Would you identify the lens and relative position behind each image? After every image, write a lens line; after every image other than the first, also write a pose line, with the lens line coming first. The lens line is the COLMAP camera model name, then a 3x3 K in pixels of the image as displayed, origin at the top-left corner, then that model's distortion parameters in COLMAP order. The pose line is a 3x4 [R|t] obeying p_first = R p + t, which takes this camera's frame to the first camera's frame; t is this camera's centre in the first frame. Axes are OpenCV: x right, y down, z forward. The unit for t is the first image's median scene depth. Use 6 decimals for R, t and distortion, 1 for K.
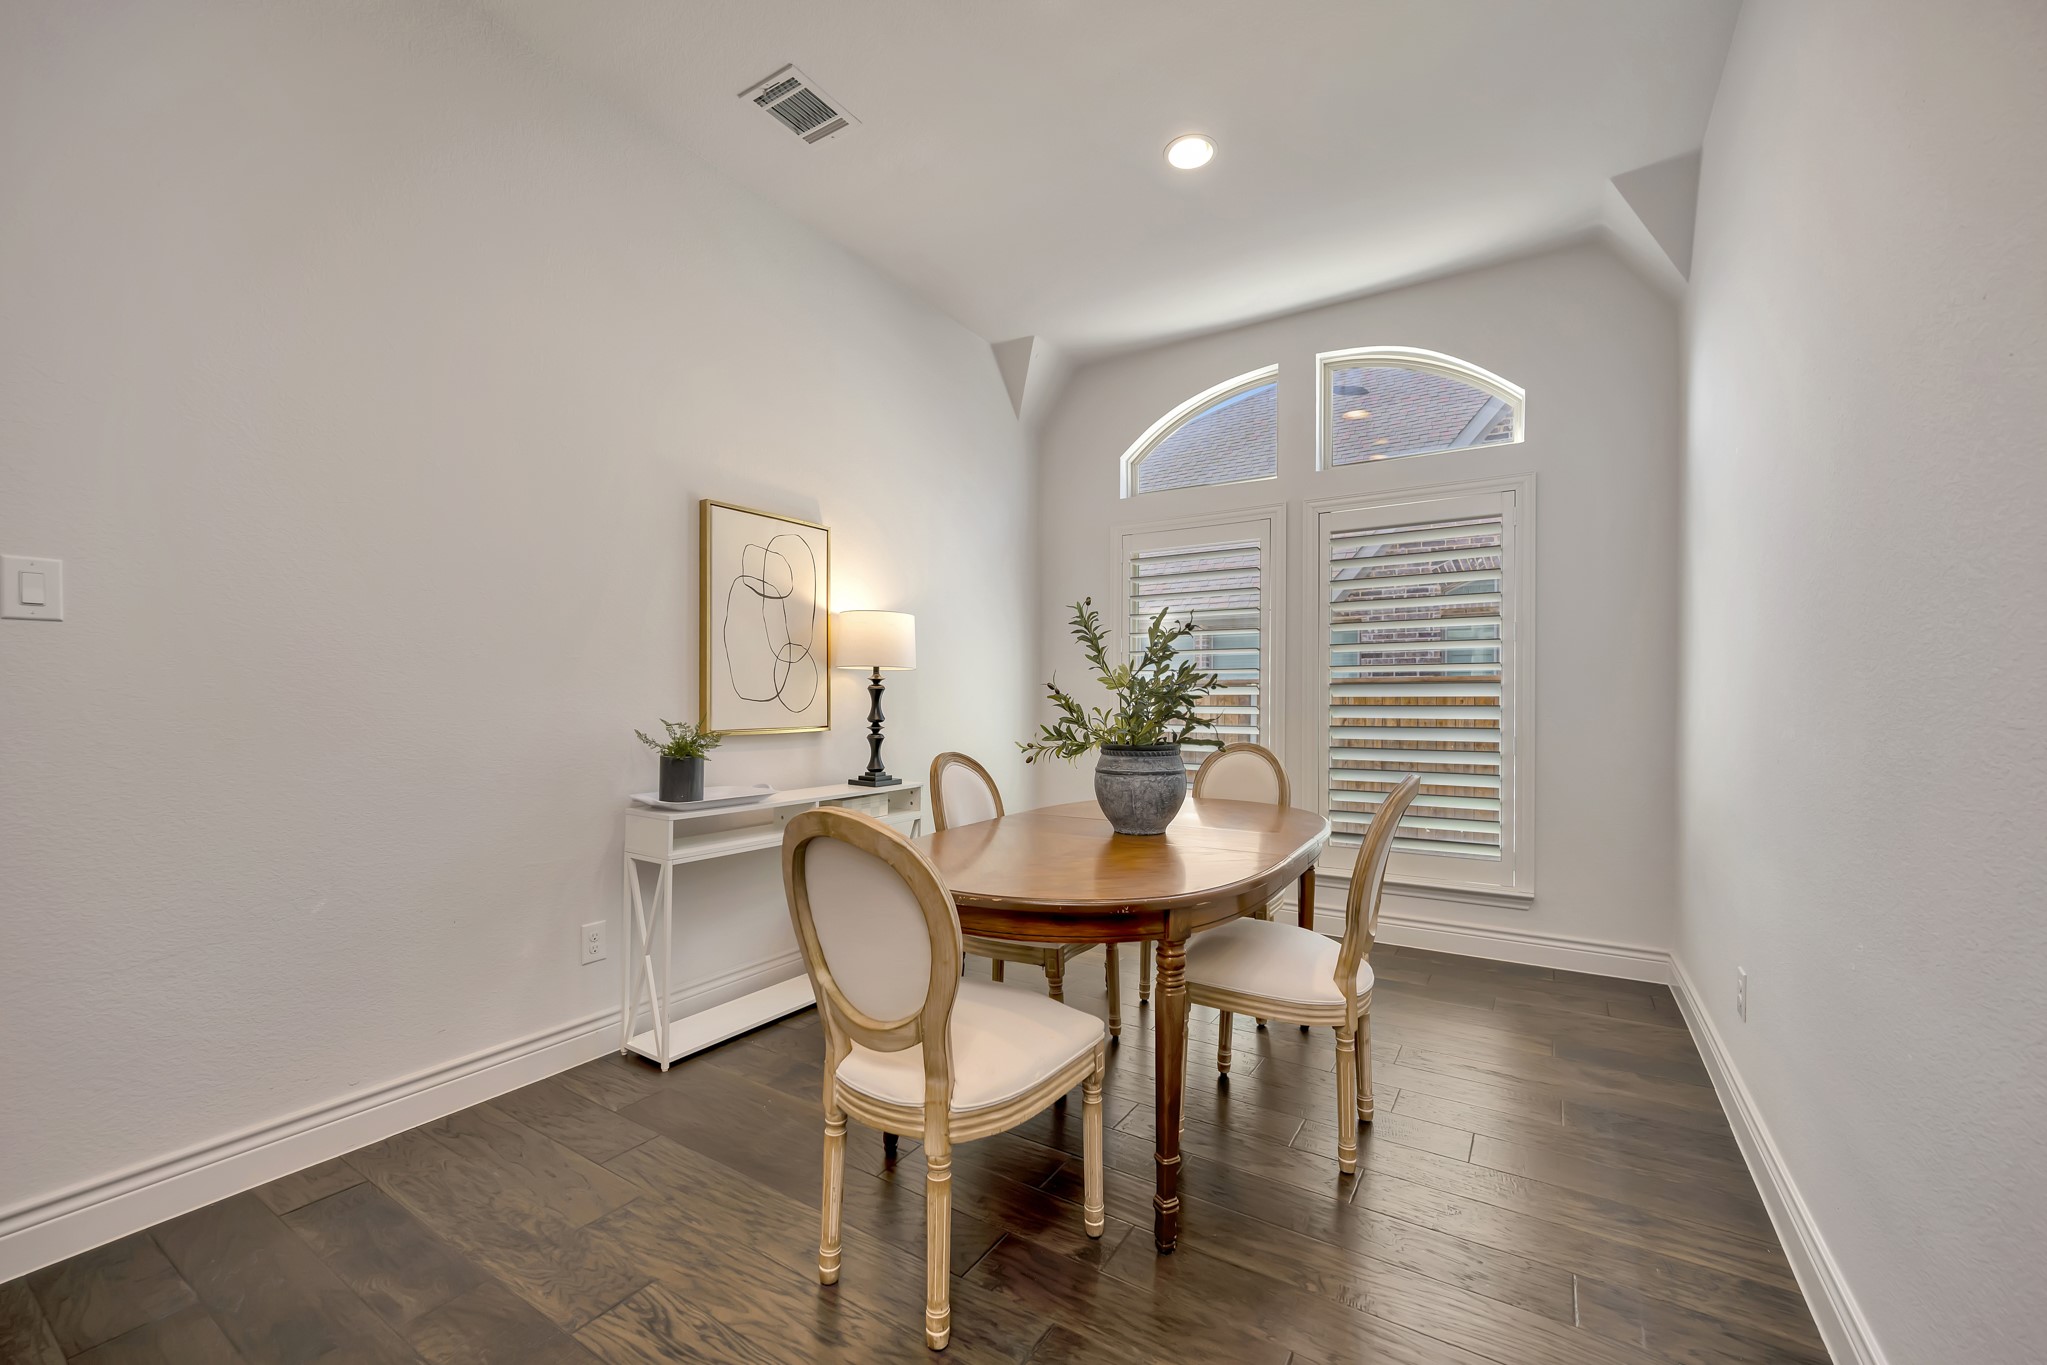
lens RADIAL K [[815.7, 0, 1031.1], [0, 815.7, 699.3], [0, 0, 1]] dist [0.002287, -0.000015]
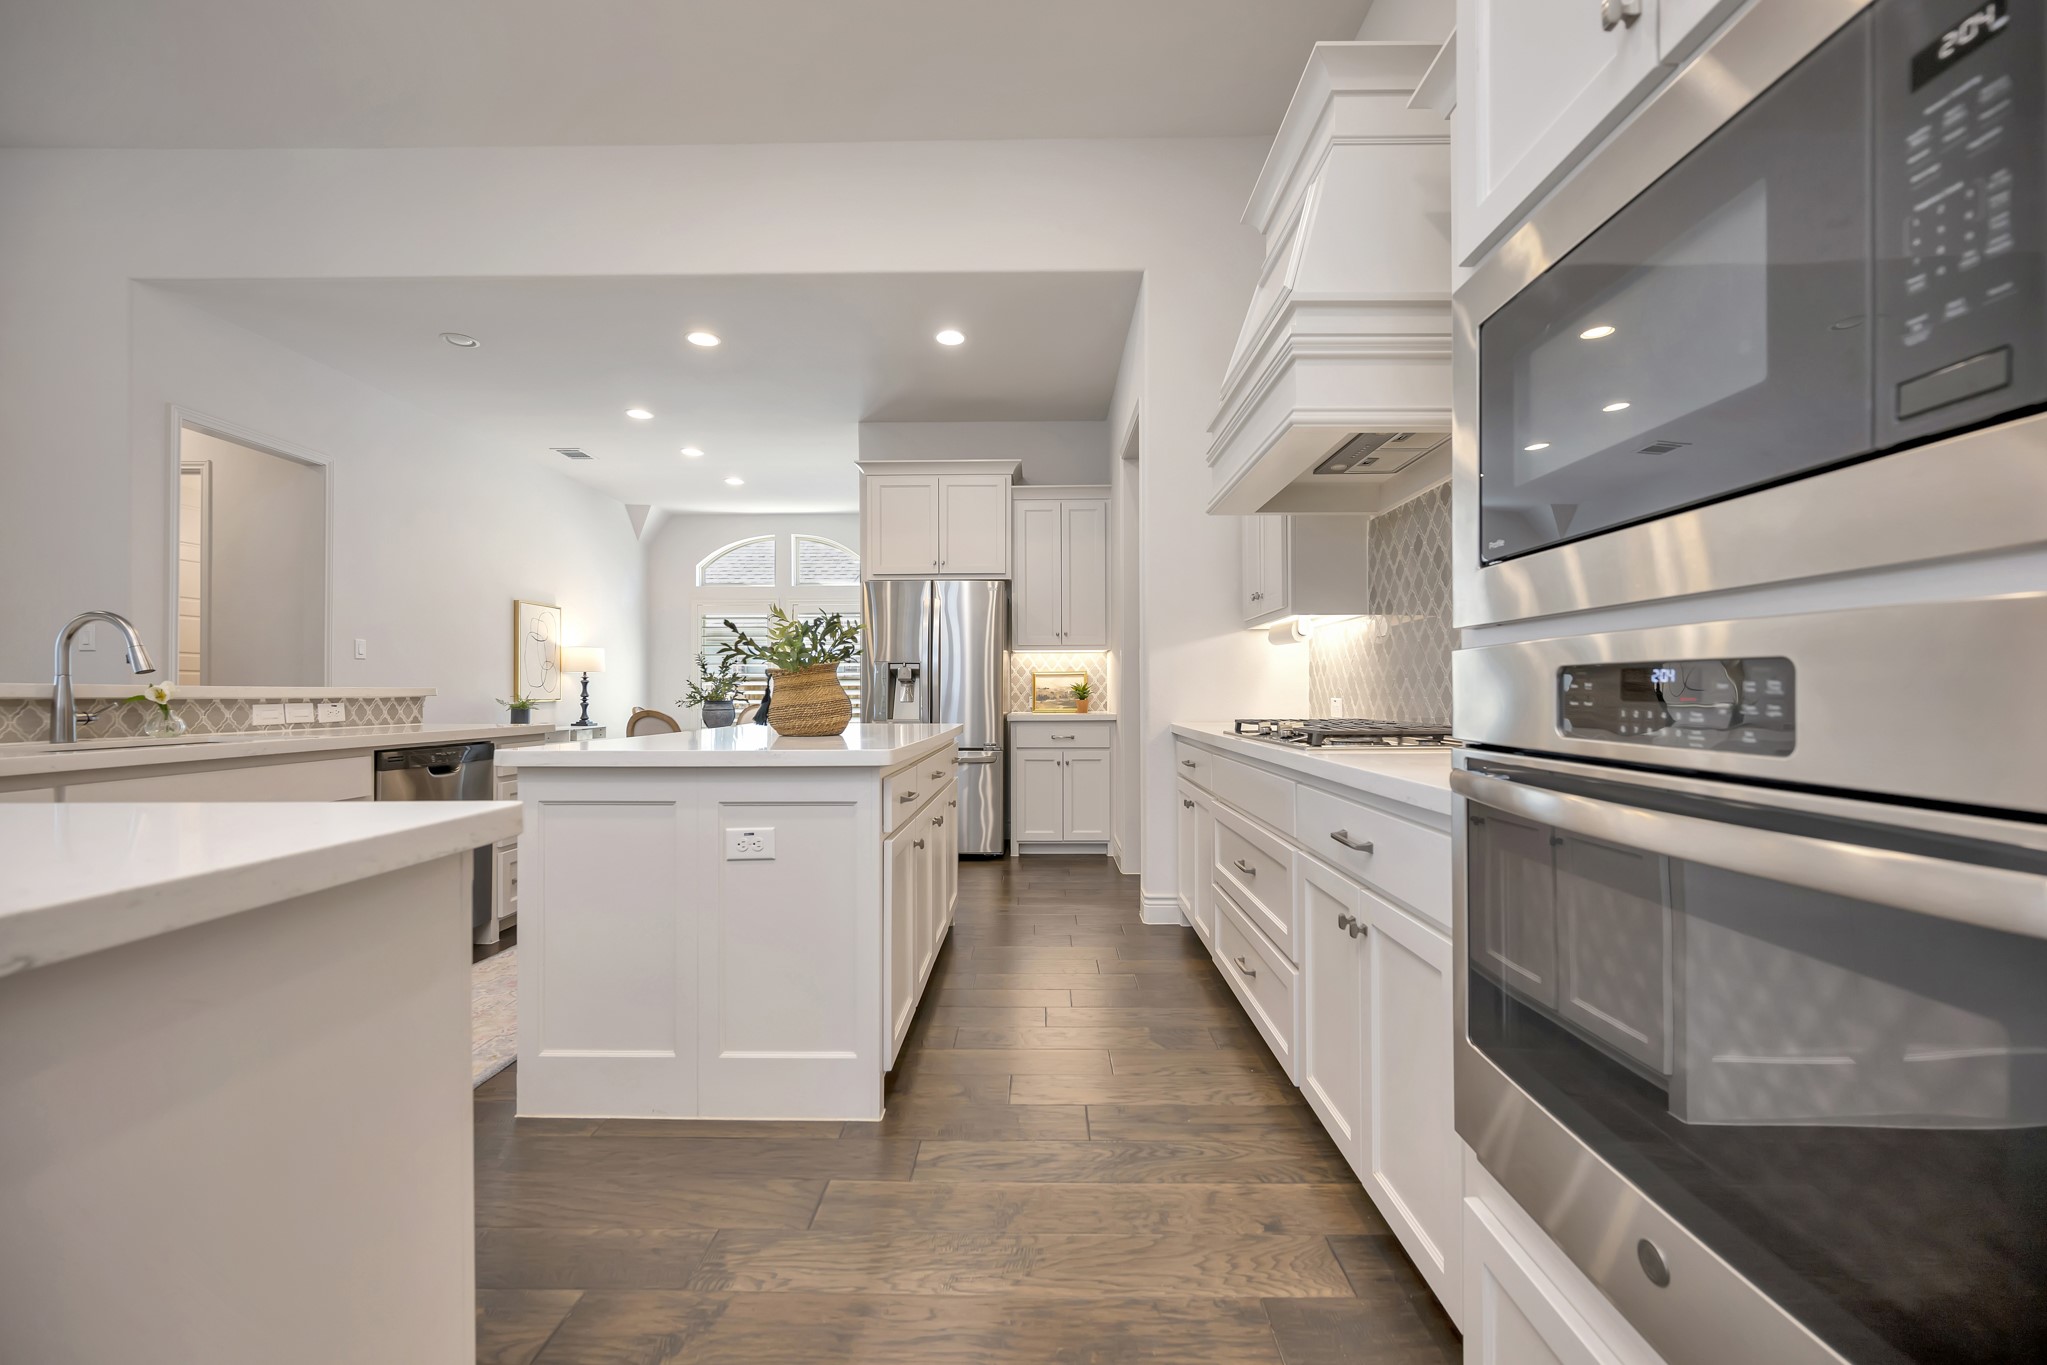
lens RADIAL K [[815.7, 0, 1036.3], [0, 815.7, 696.4], [0, 0, 1]] dist [0.002287, -0.000015]
pose [[0.848463, -0.008323, 0.529189, -0.323932], [0.008033, 0.999964, 0.002849, 0.029970], [-0.529194, 0.001834, 0.848499, -1.508667]]
